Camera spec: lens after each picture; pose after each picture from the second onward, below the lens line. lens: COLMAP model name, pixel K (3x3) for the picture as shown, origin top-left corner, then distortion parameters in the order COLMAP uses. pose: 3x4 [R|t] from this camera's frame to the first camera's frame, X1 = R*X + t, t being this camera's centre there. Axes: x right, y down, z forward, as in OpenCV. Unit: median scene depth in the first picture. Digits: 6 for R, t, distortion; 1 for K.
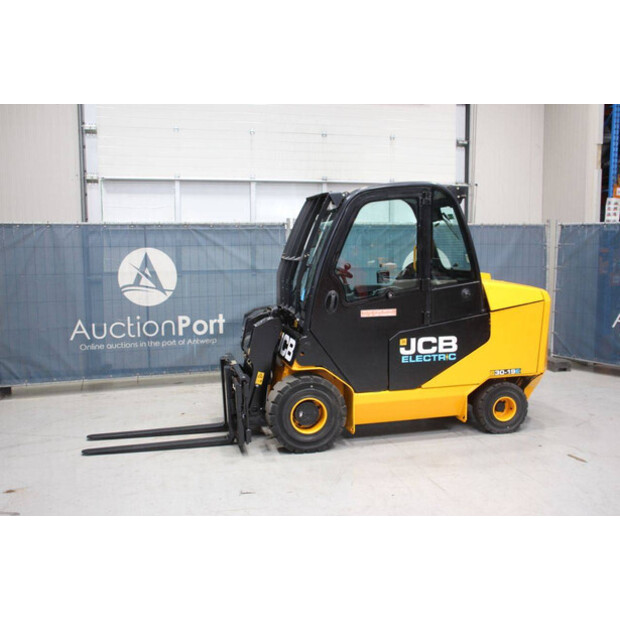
lens RADIAL K [[615.6, 0, 310.0], [0, 615.6, 310.0], [0, 0, 1]] dist [-0.125207, 0.193348]
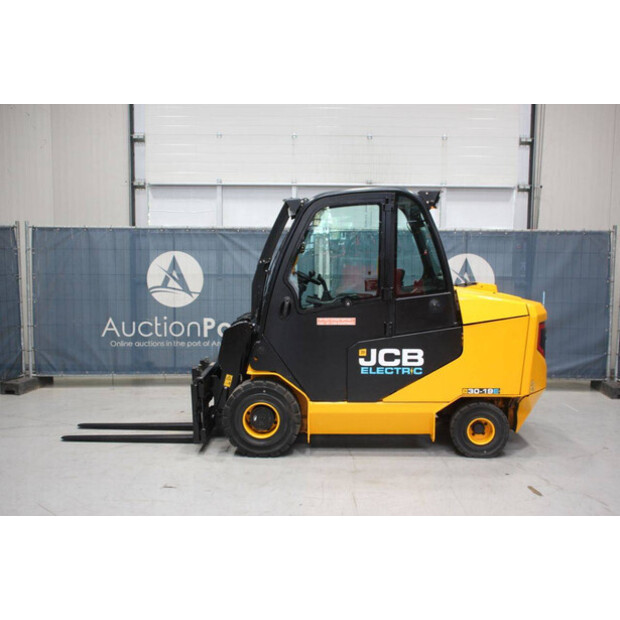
lens RADIAL K [[657.3, 0, 310.0], [0, 657.3, 310.0], [0, 0, 1]] dist [-0.065893, 0.021851]
pose [[0.967968, 0.036797, -0.248364, 0.317024], [-0.039731, 0.999187, -0.006811, -0.004528], [0.247912, 0.016461, 0.968643, -0.028465]]
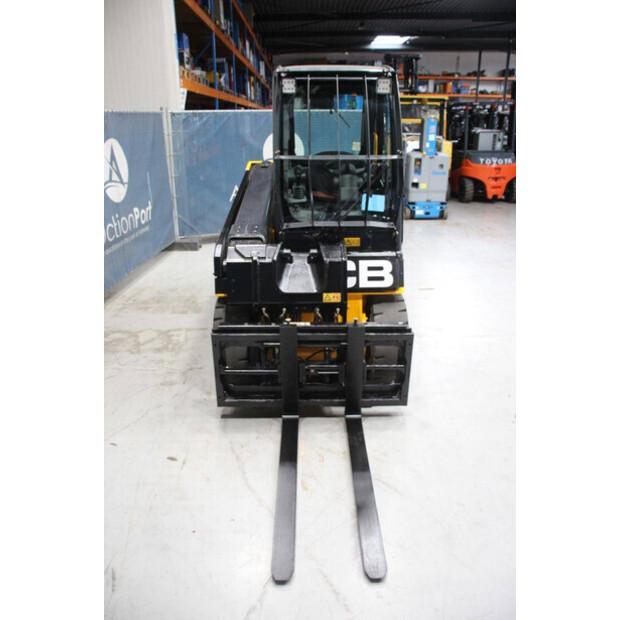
lens RADIAL K [[508.9, 0, 310.0], [0, 508.9, 310.0], [0, 0, 1]] dist [-0.171462, 0.158021]
pose [[0.226503, -0.345176, 0.910796, -0.646089], [0.111076, 0.938152, 0.327921, -0.113336], [-0.967656, 0.026892, 0.250835, 0.885229]]
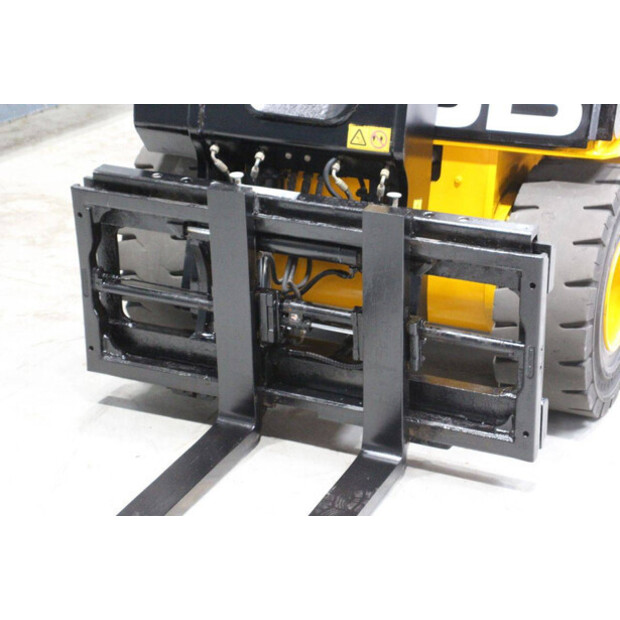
lens RADIAL K [[1485.9, 0, 310.0], [0, 1485.9, 310.0], [0, 0, 1]] dist [0.387138, -0.173528]
pose [[0.625717, -0.294532, 0.722309, -0.620344], [0.090416, 0.947120, 0.307877, -0.066179], [-0.774793, -0.127335, 0.619259, 0.605631]]
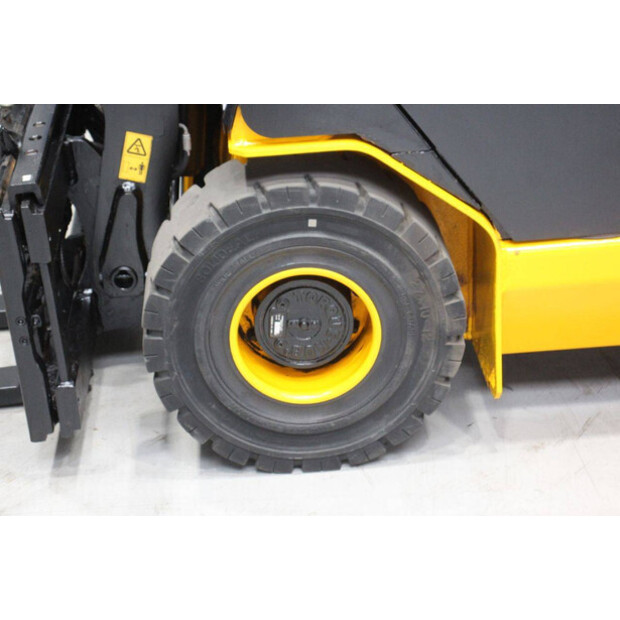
lens RADIAL K [[1478.0, 0, 310.0], [0, 1478.0, 310.0], [0, 0, 1]] dist [0.358045, -0.012393]
pose [[0.982554, 0.042780, -0.180992, 0.099759], [0.024055, 0.935775, 0.351776, -0.042015], [0.184417, -0.349993, 0.918420, 0.433817]]
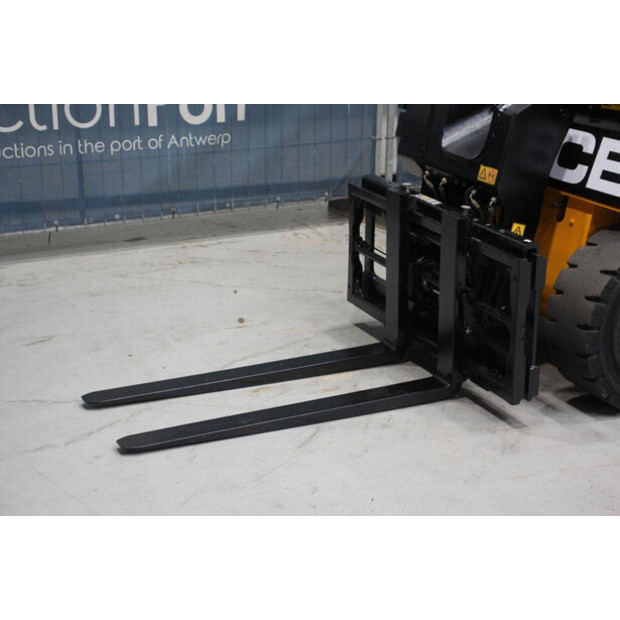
lens RADIAL K [[1198.8, 0, 310.0], [0, 1198.8, 310.0], [0, 0, 1]] dist [0.276224, -0.095096]
pose [[0.978030, -0.038936, 0.204794, -0.387320], [-0.004748, 0.977987, 0.208610, -0.011504], [-0.208408, -0.204999, 0.956316, 0.234822]]
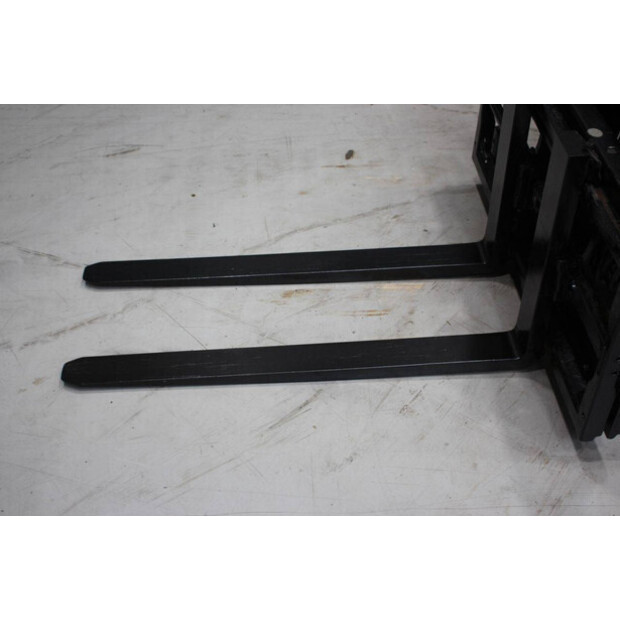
lens RADIAL K [[795.7, 0, 310.0], [0, 795.7, 310.0], [0, 0, 1]] dist [0.011426, 0.026799]
pose [[0.984073, 0.127612, -0.123757, -0.188541], [-0.028757, 0.801292, 0.597581, -0.044626], [0.175424, -0.584505, 0.792200, 0.663435]]
